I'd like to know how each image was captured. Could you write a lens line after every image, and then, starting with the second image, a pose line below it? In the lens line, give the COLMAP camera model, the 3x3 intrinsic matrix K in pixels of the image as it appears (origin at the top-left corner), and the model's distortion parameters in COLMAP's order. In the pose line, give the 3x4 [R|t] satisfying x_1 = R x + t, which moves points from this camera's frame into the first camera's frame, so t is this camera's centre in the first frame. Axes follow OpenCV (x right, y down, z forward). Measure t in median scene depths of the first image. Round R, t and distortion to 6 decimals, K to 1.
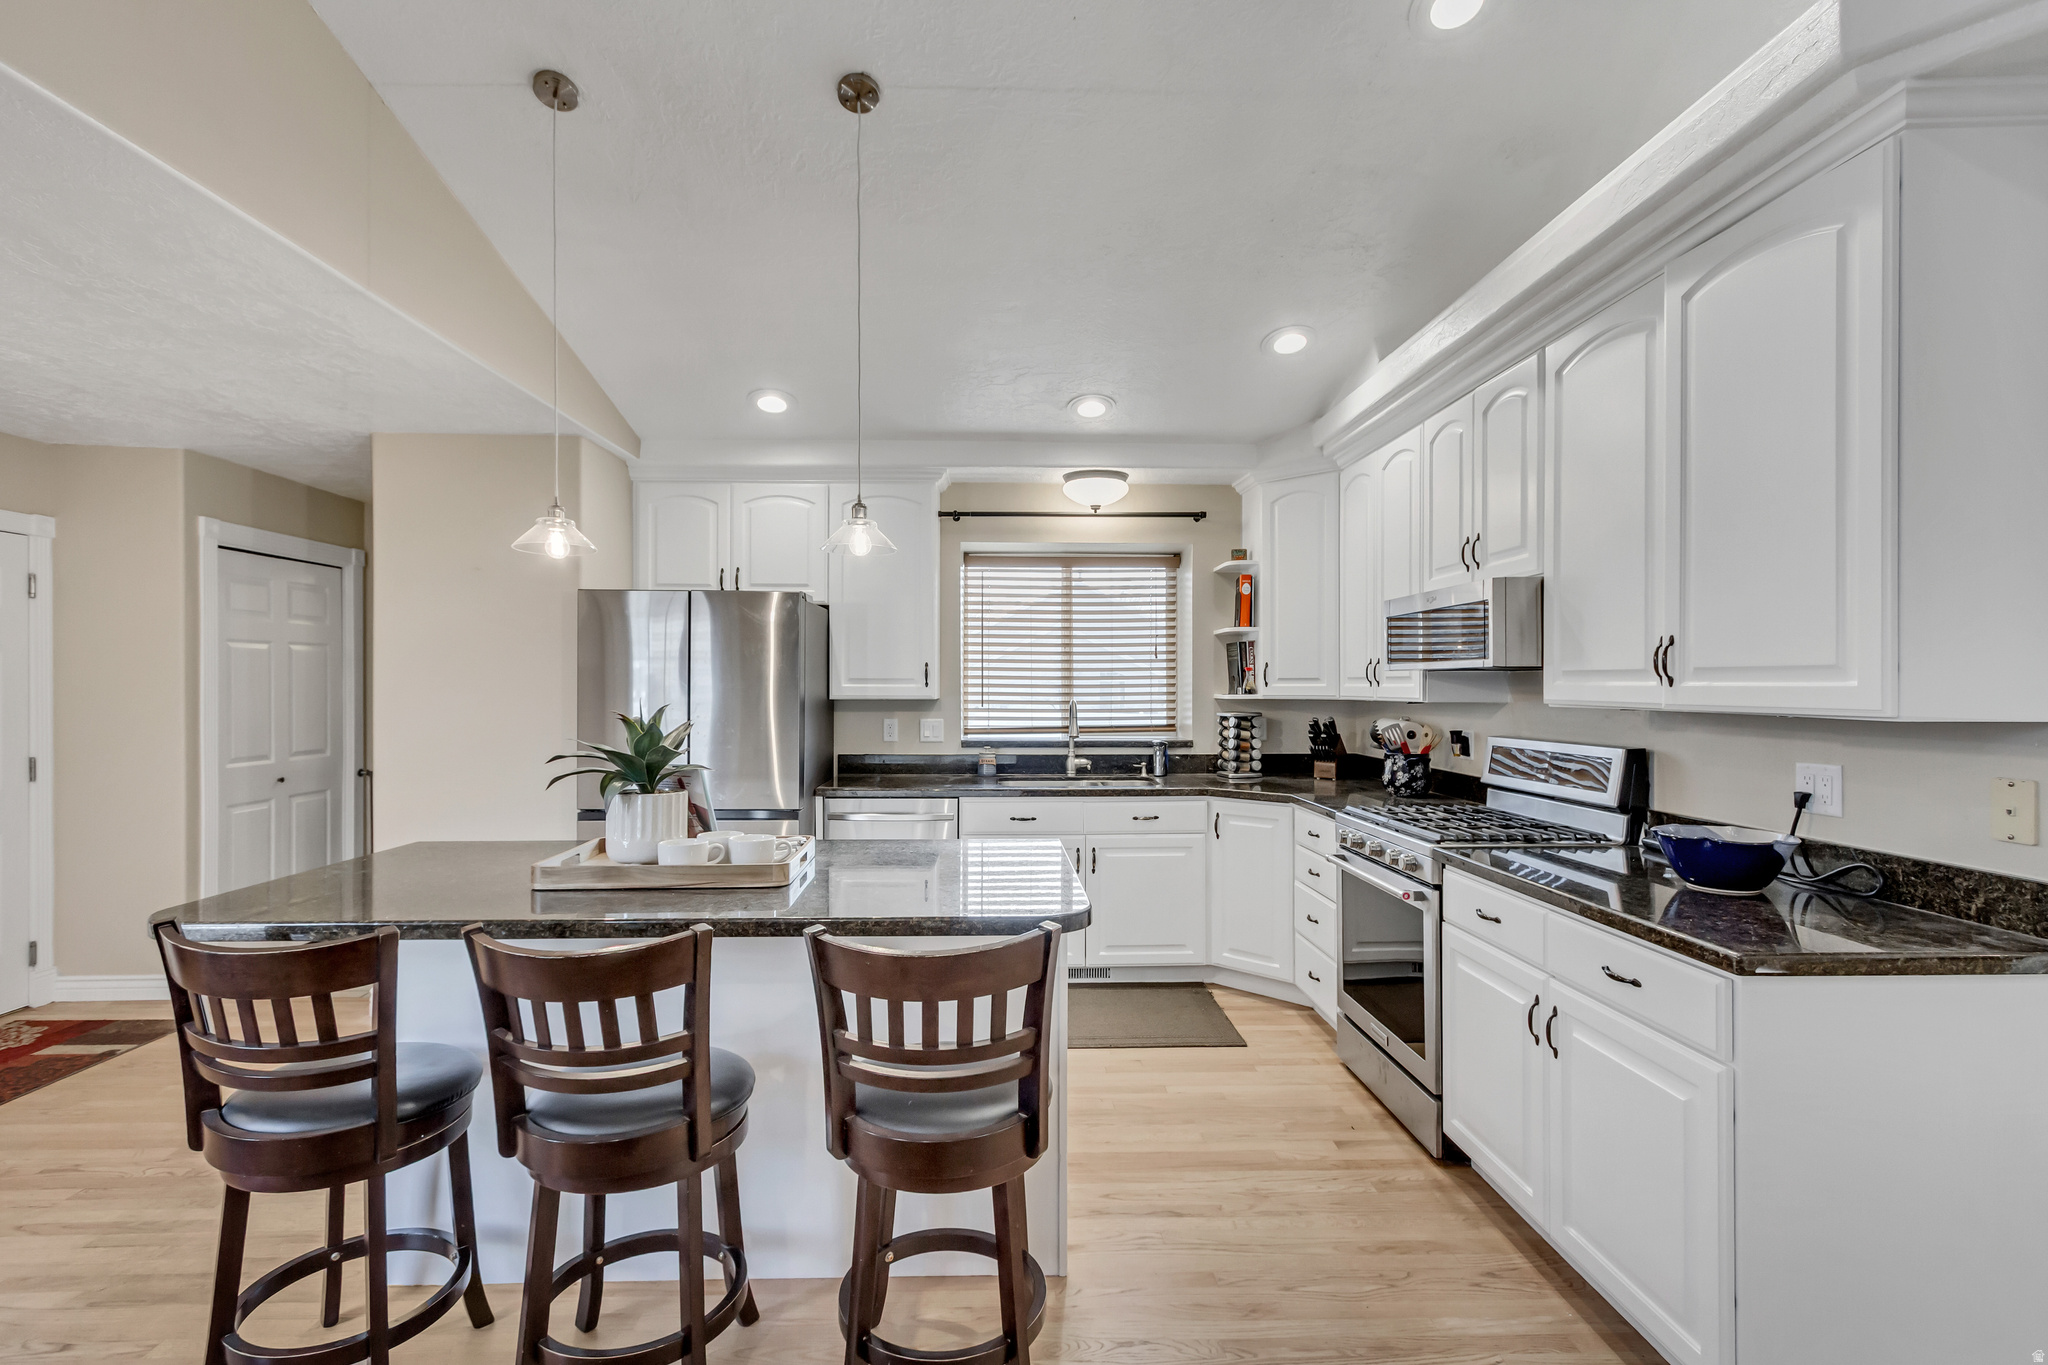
lens RADIAL K [[945.6, 0, 1011.0], [0, 945.6, 691.7], [0, 0, 1]] dist [0.014487, -0.006331]
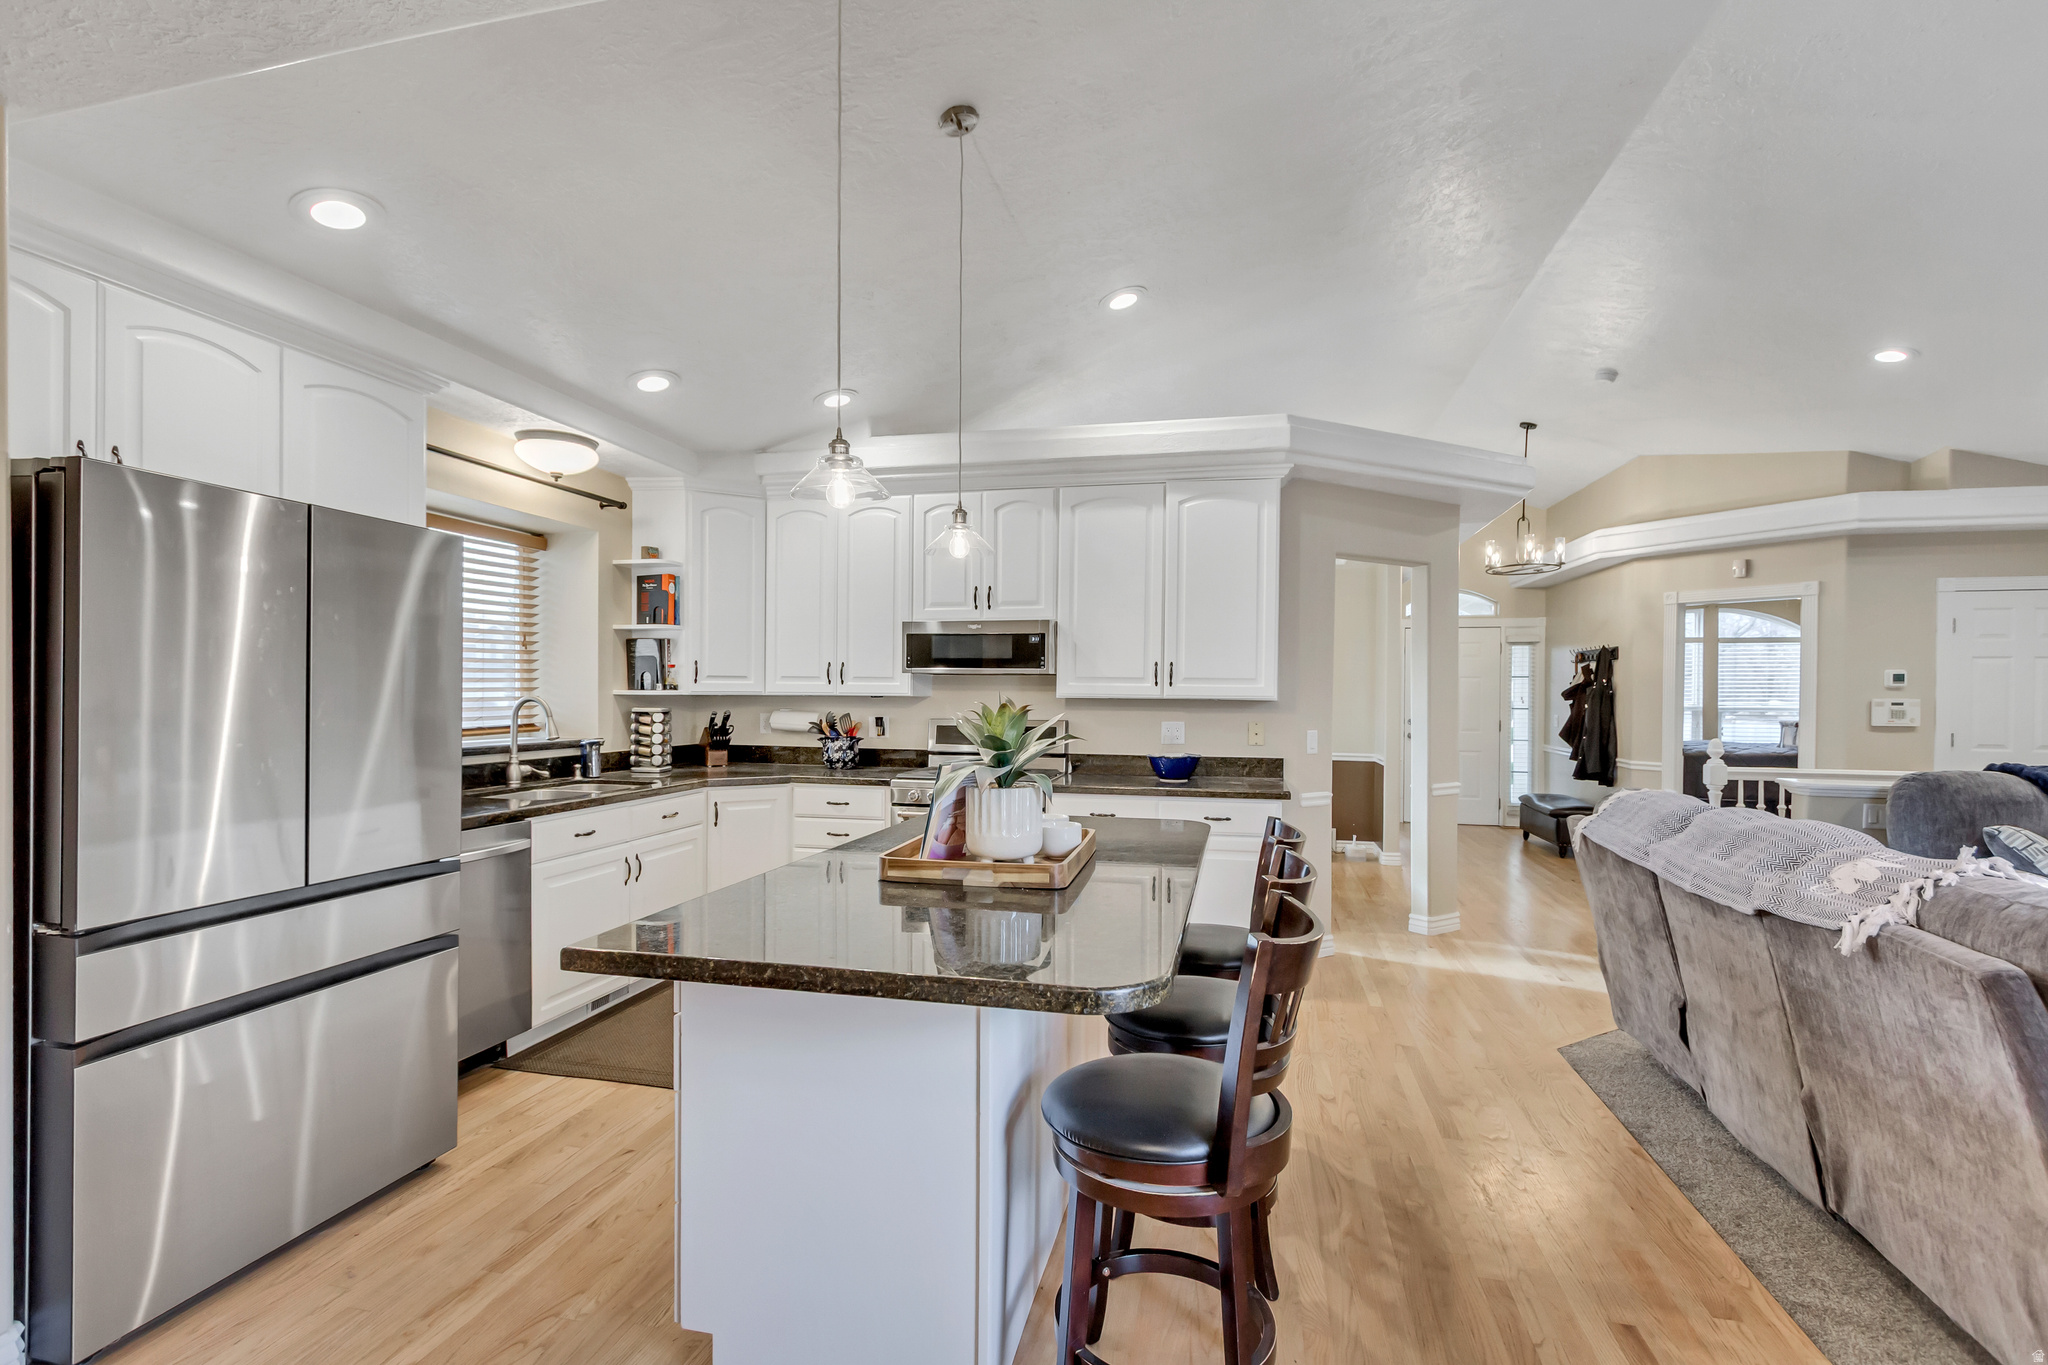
lens RADIAL K [[955.0, 0, 1019.1], [0, 955.0, 705.3], [0, 0, 1]] dist [0.005883, -0.000066]
pose [[0.267853, -0.009408, 0.963414, -0.659232], [-0.003057, 0.999939, 0.010615, 0.006865], [-0.963455, -0.005788, 0.267808, 0.353982]]
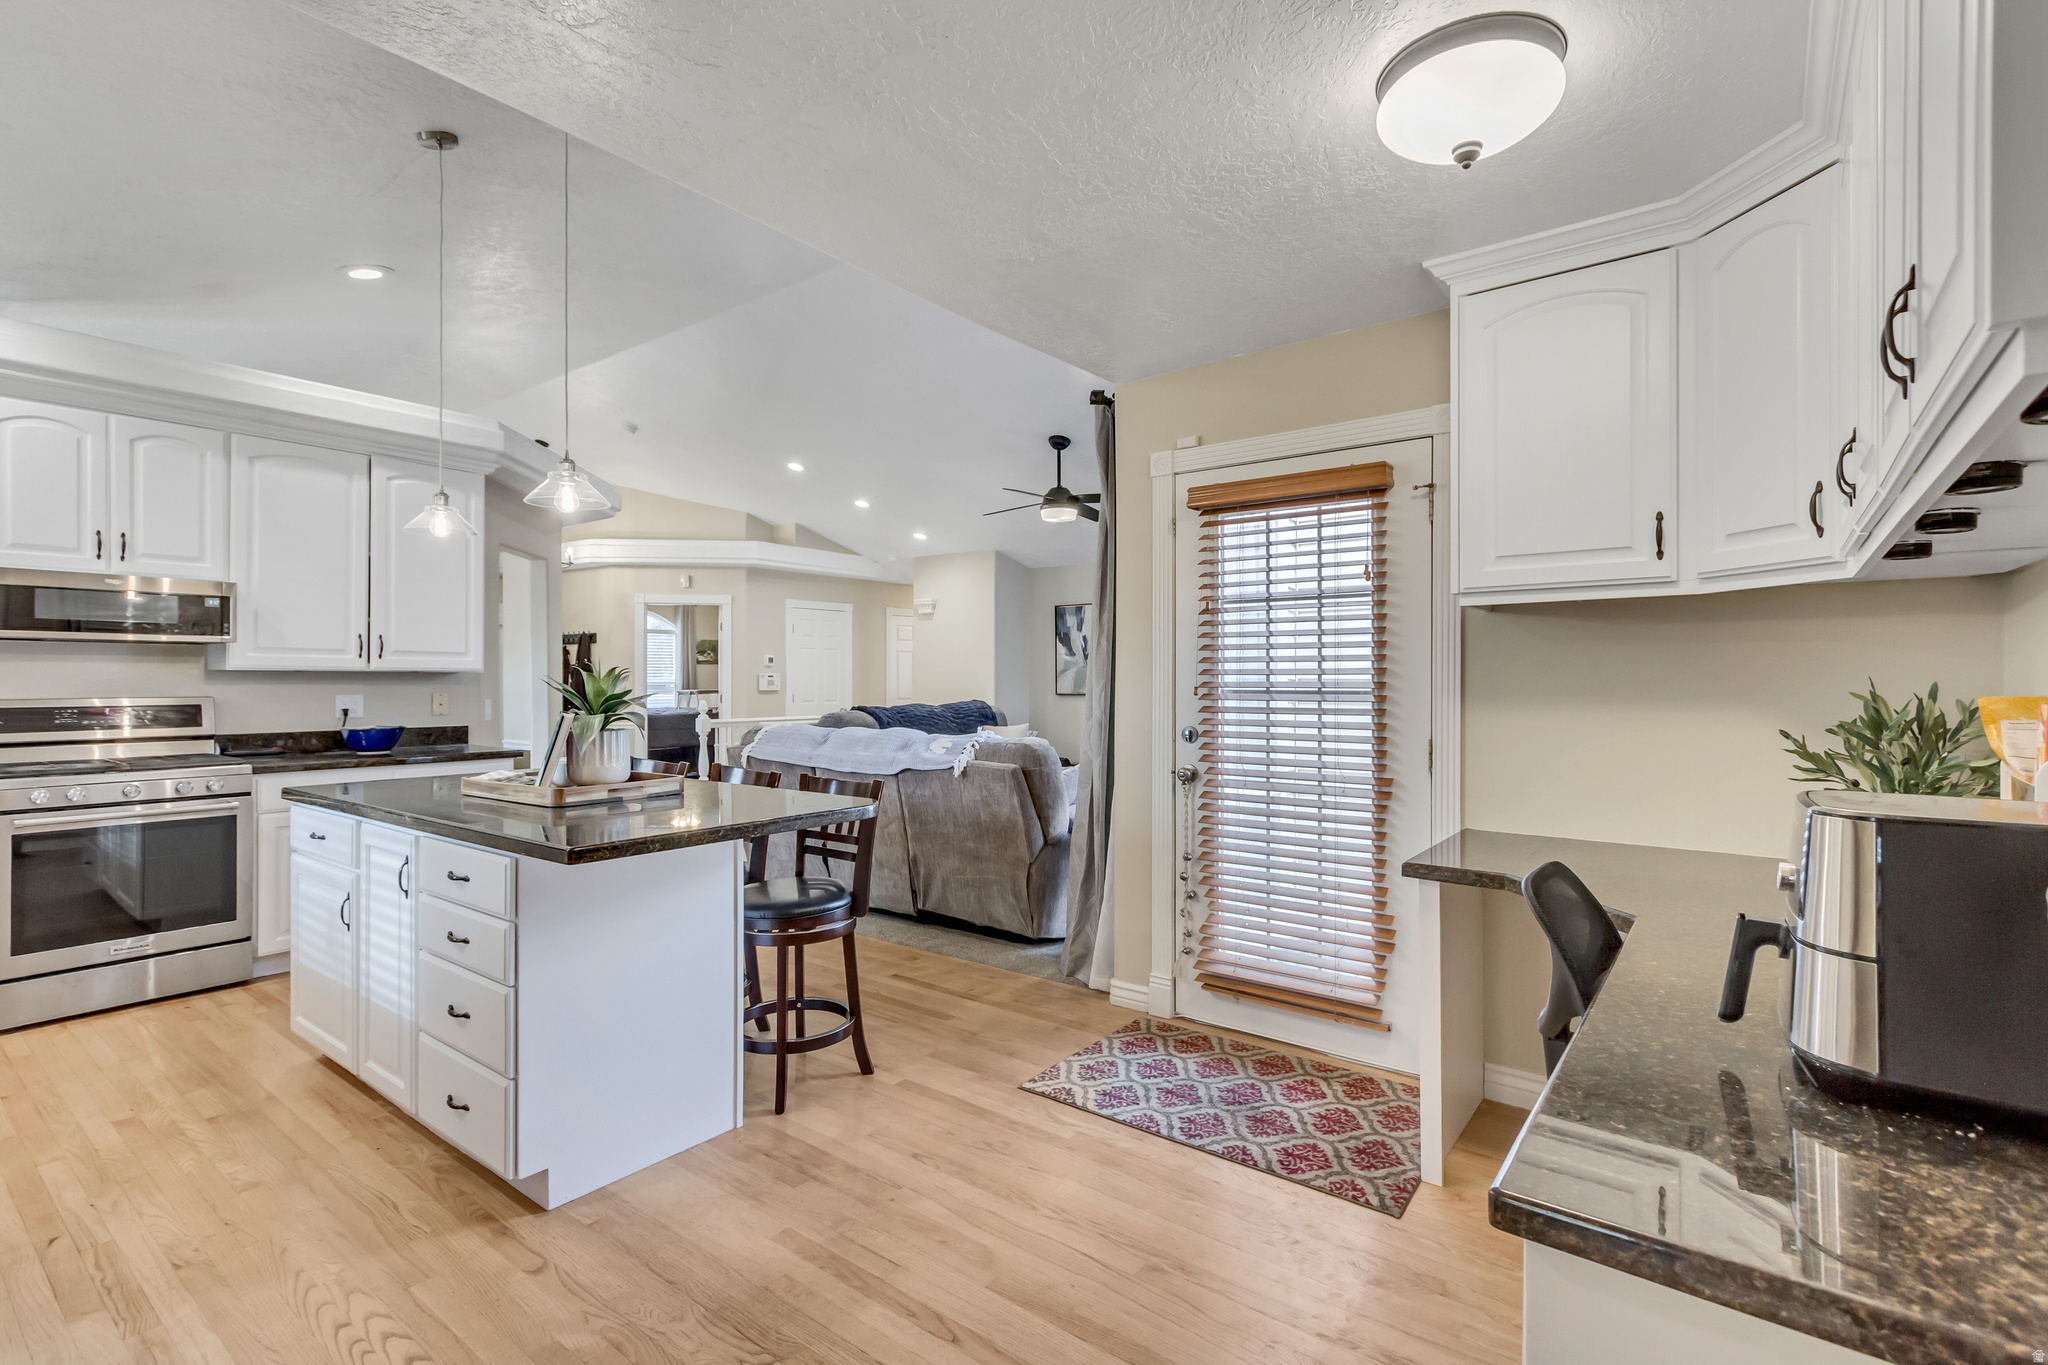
lens RADIAL K [[949.8, 0, 1019.7], [0, 949.8, 691.9], [0, 0, 1]] dist [0.006961, -0.001110]
pose [[-0.771131, -0.007232, 0.636636, -0.815208], [0.003718, 0.999867, 0.015862, 0.018810], [-0.636666, 0.014599, -0.771001, 0.808134]]
